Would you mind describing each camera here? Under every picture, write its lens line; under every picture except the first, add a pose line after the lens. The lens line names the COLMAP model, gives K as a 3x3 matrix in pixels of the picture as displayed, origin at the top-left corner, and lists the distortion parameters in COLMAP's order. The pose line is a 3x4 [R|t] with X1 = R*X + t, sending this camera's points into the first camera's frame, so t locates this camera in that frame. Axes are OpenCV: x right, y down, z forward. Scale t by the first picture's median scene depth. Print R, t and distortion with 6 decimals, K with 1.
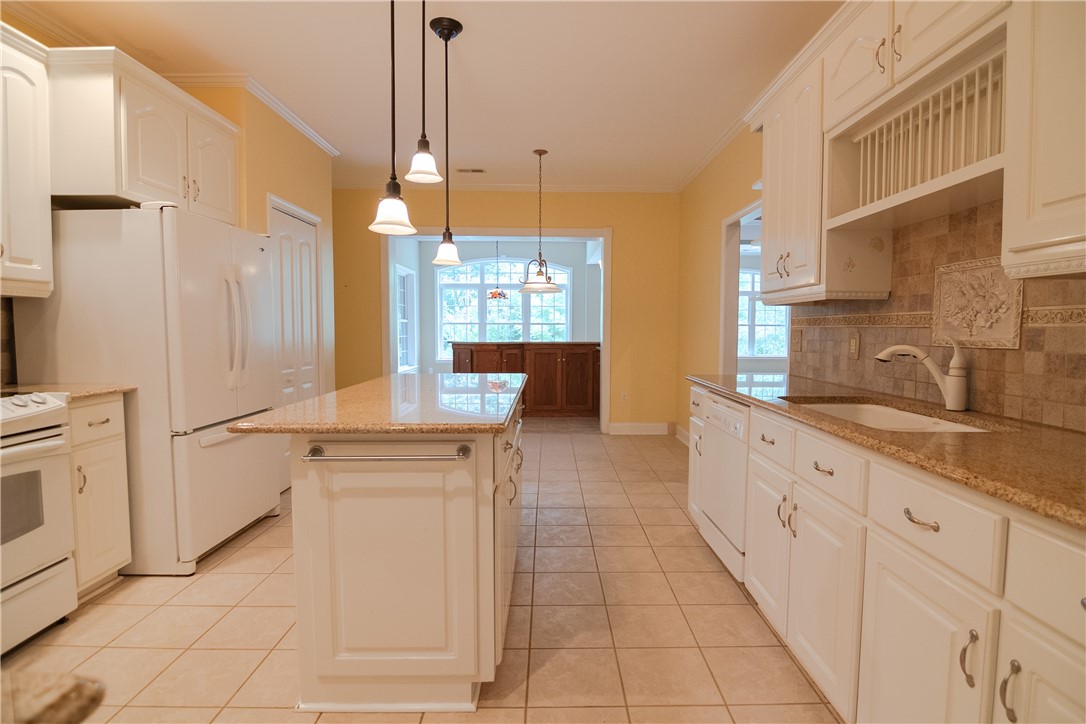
lens RADIAL K [[552.2, 0, 550.6], [0, 552.2, 359.5], [0, 0, 1]] dist [0.002191, -0.016629]
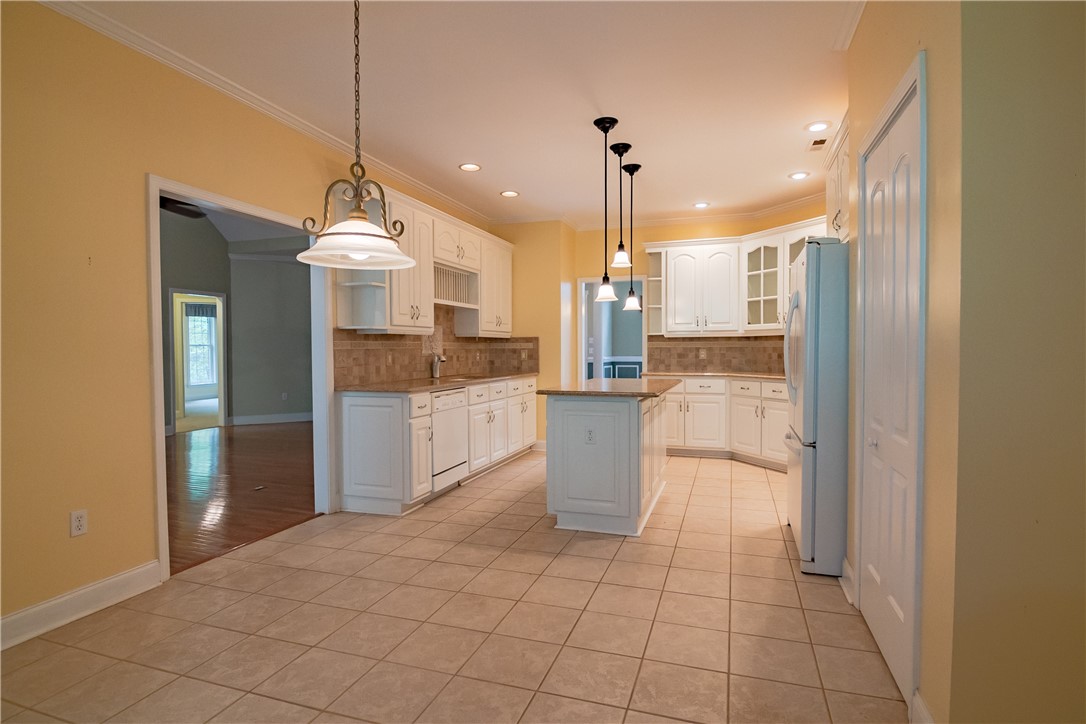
lens RADIAL K [[552.2, 0, 550.6], [0, 552.2, 359.5], [0, 0, 1]] dist [0.002191, -0.016629]
pose [[-0.946182, -0.006530, 0.323570, -0.525087], [0.020454, 0.996591, 0.079924, -0.152445], [-0.322989, 0.082241, -0.942823, 2.471098]]
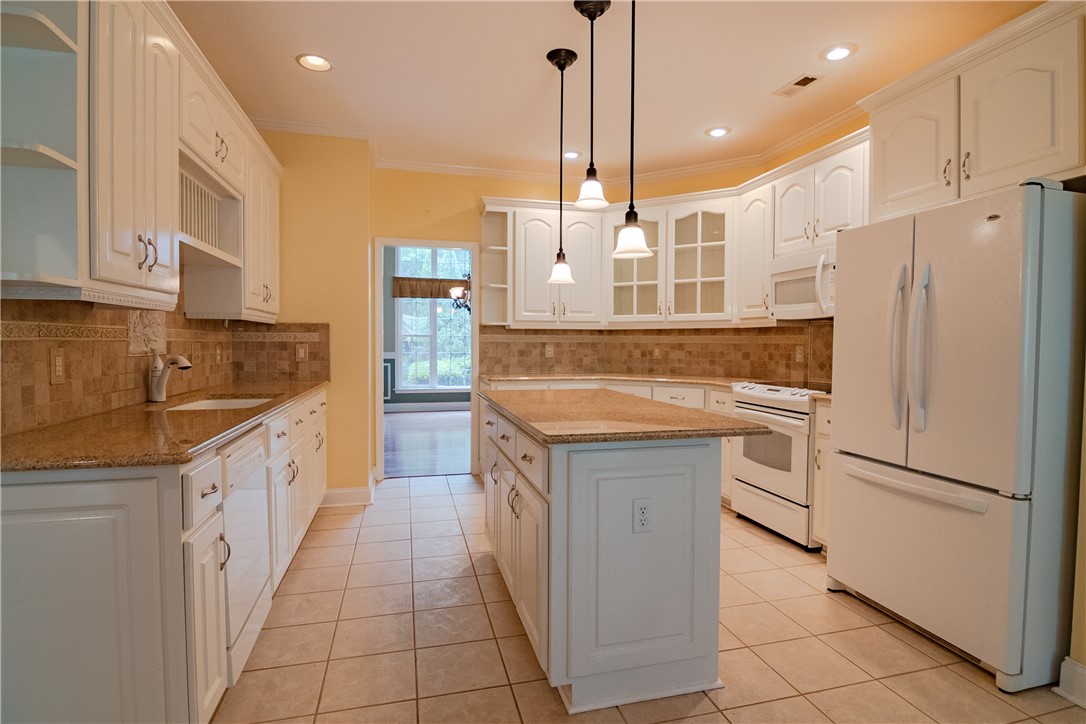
lens RADIAL K [[552.2, 0, 550.6], [0, 552.2, 359.5], [0, 0, 1]] dist [0.002191, -0.016629]
pose [[-0.968348, -0.001315, -0.249601, 0.098176], [-0.024542, 0.995642, 0.089968, -0.110764], [0.248395, 0.093246, -0.964160, 1.802920]]
